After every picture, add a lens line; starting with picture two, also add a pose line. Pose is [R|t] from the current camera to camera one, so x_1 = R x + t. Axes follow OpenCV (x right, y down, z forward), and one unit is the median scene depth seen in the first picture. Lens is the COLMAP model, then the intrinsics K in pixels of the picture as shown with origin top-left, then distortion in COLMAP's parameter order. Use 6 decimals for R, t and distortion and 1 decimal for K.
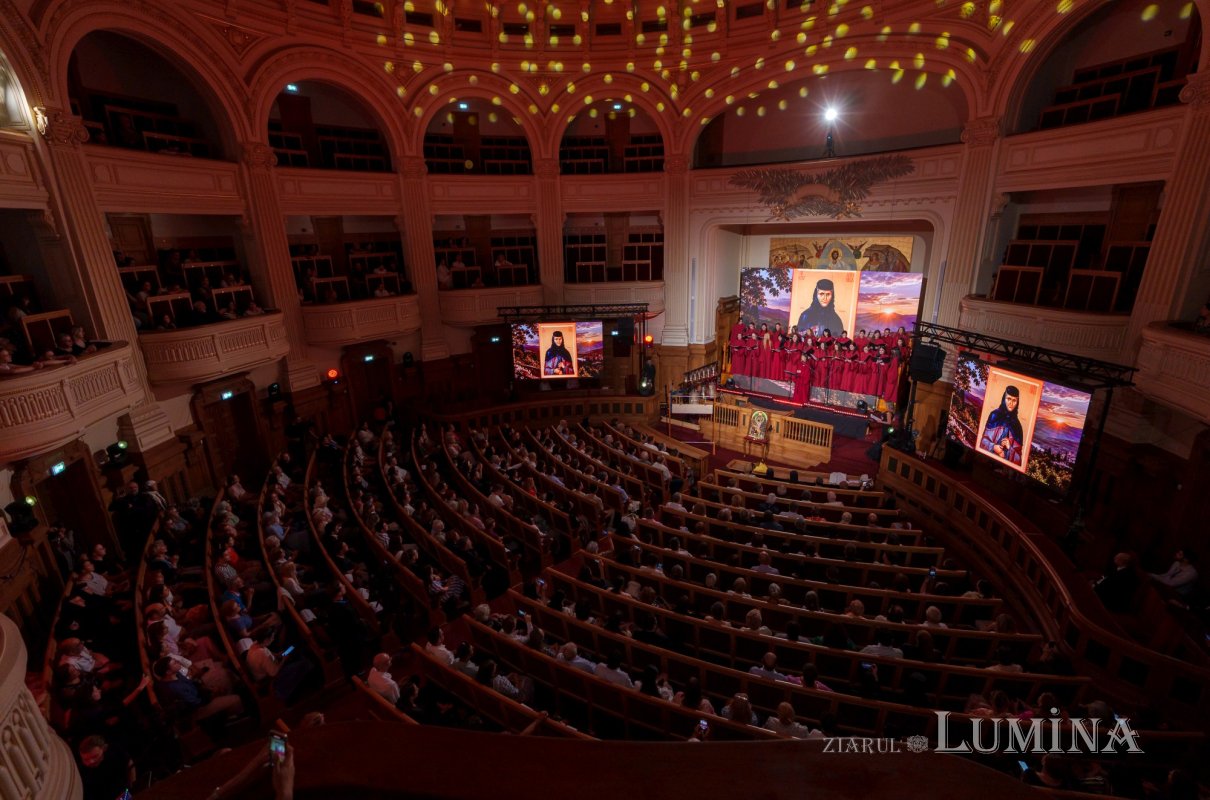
lens RADIAL K [[553.9, 0, 605.0], [0, 553.9, 400.0], [0, 0, 1]] dist [0.000098, 0.003912]
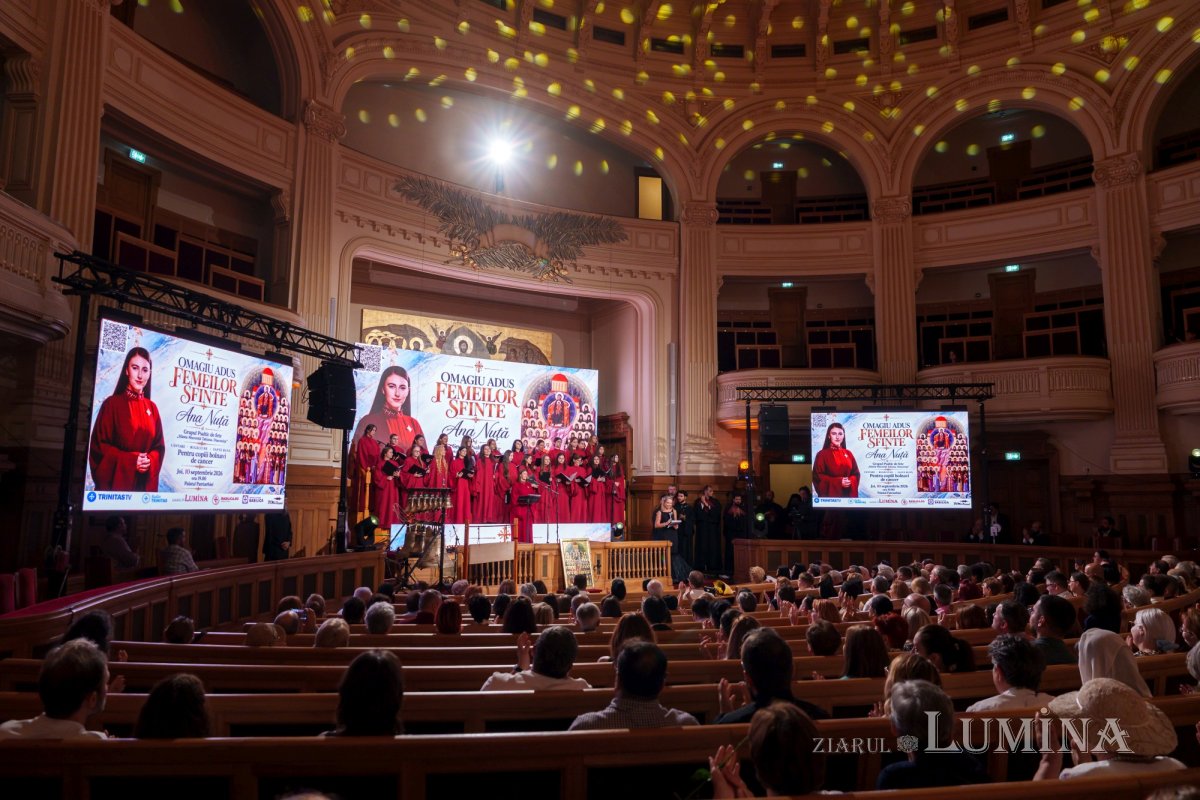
lens RADIAL K [[819.3, 0, 600.0], [0, 819.3, 400.0], [0, 0, 1]] dist [-0.000535, 0.007780]
pose [[0.305411, 0.141659, 0.941625, -0.502480], [0.266948, 0.936481, -0.227468, 0.078202], [-0.914036, 0.320836, 0.248196, 0.660940]]
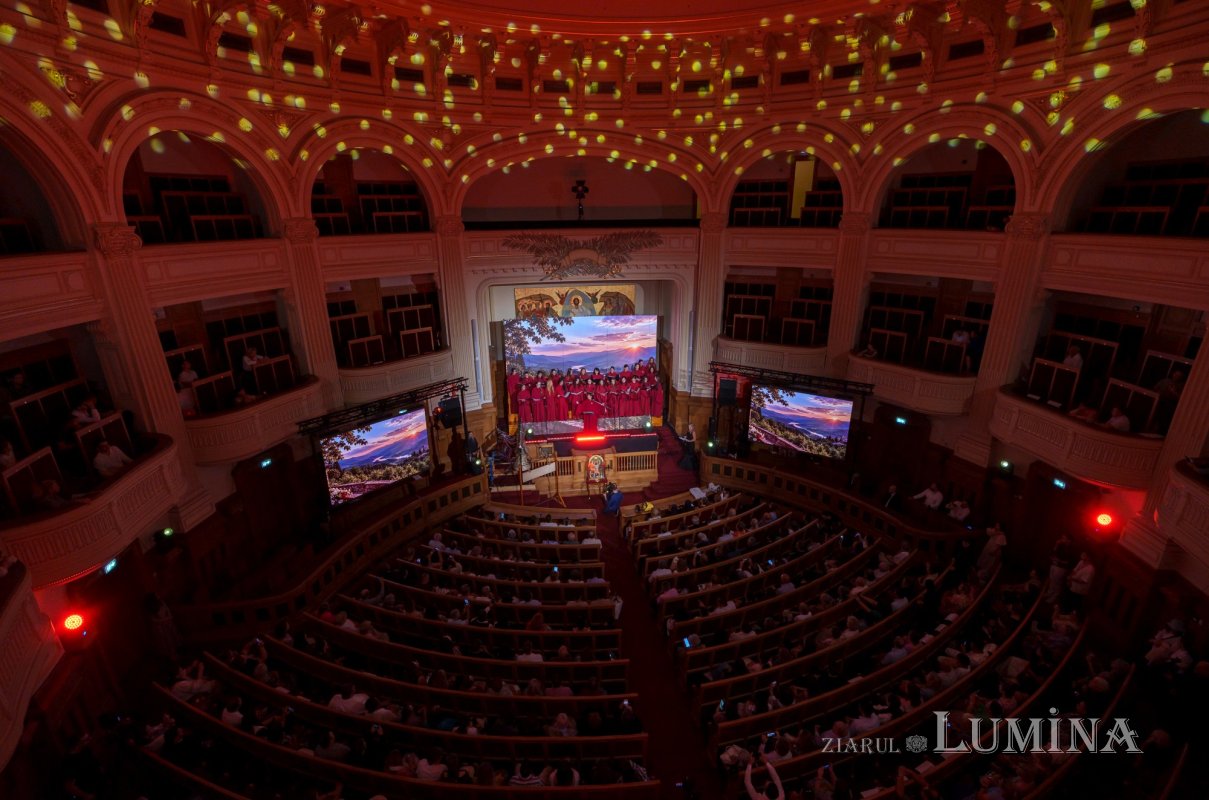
lens RADIAL K [[553.4, 0, 602.1], [0, 553.4, 400.3], [0, 0, 1]] dist [-0.000957, 0.000865]
pose [[0.662246, -0.229043, 0.713421, -0.443135], [0.214033, 0.970288, 0.112831, -0.193655], [-0.718067, 0.077973, 0.691592, 0.196715]]
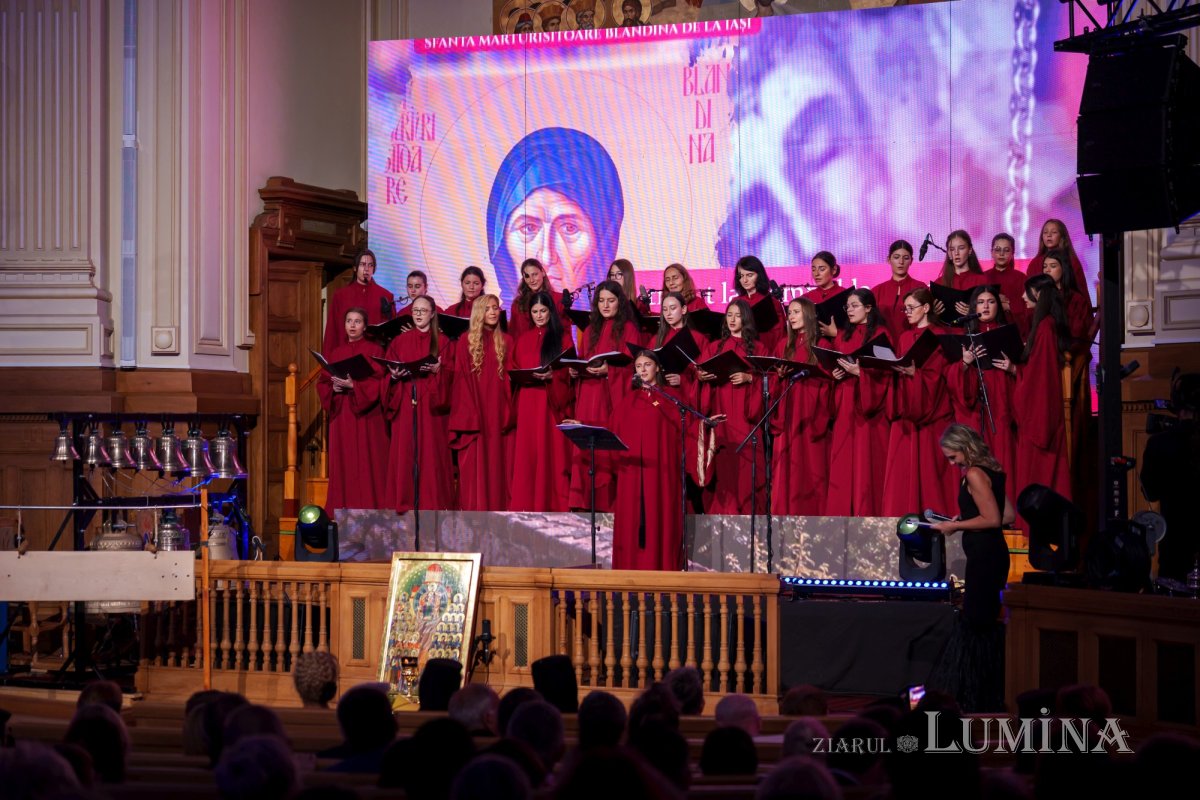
lens RADIAL K [[2419.5, 0, 579.0], [0, 2419.5, 401.4], [0, 0, 1]] dist [0.072923, 0.084355]
pose [[0.967731, 0.029162, 0.250291, 0.106657], [0.051563, 0.949346, -0.309972, 0.216459], [-0.246652, 0.312875, 0.917209, 0.174246]]
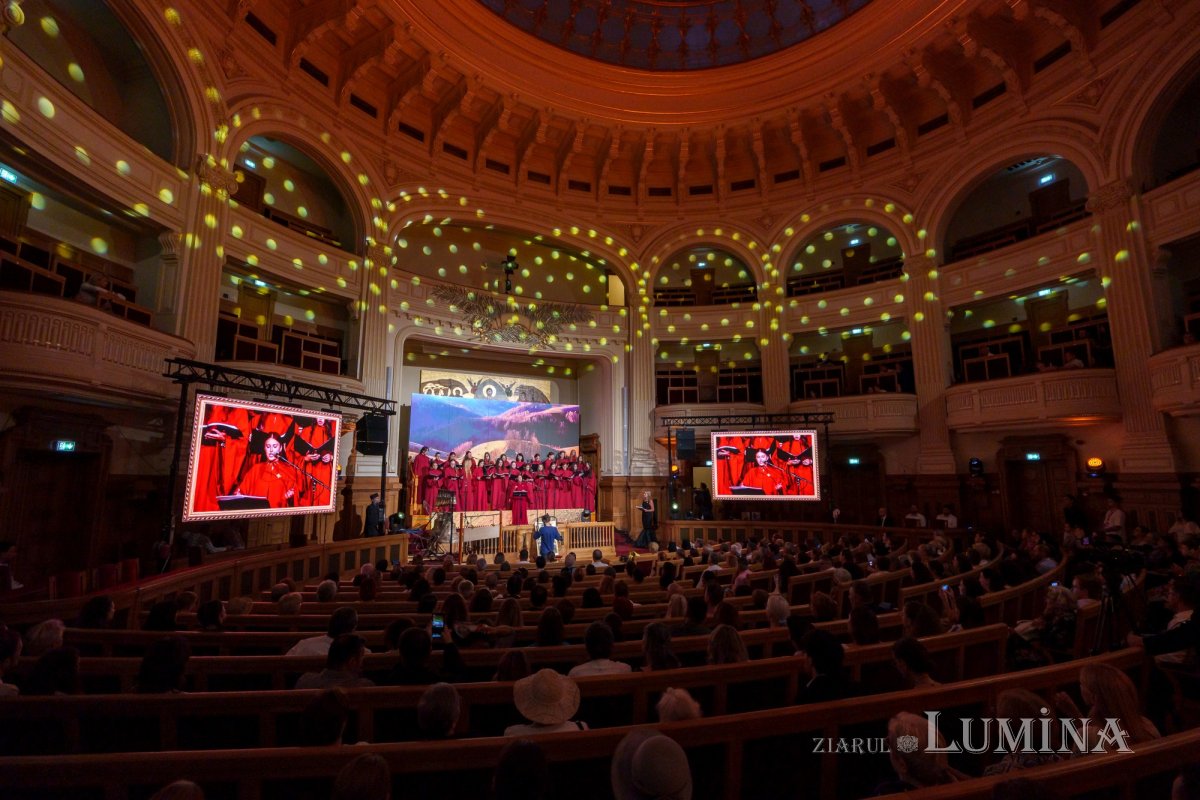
lens RADIAL K [[554.0, 0, 600.0], [0, 554.0, 400.0], [0, 0, 1]] dist [0.003424, 0.000393]
pose [[0.369647, 0.156224, 0.915945, -0.485806], [0.268792, 0.925638, -0.266354, 0.089390], [-0.889445, 0.344656, 0.300167, 0.545498]]
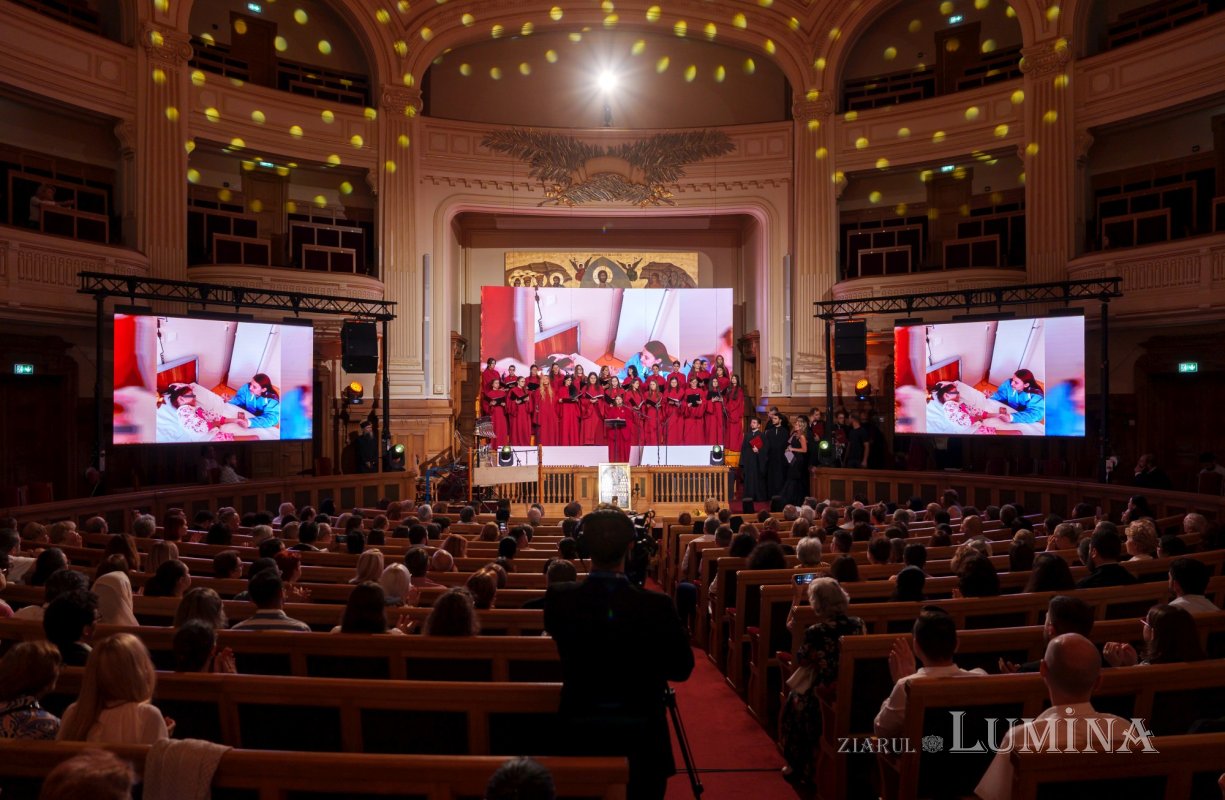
lens RADIAL K [[853.0, 0, 607.8], [0, 853.0, 396.8], [0, 0, 1]] dist [0.005173, 0.007391]
pose [[0.735767, 0.027084, 0.676693, -0.340035], [0.185954, 0.952716, -0.240319, 0.161394], [-0.651205, 0.302653, 0.695940, 0.297810]]
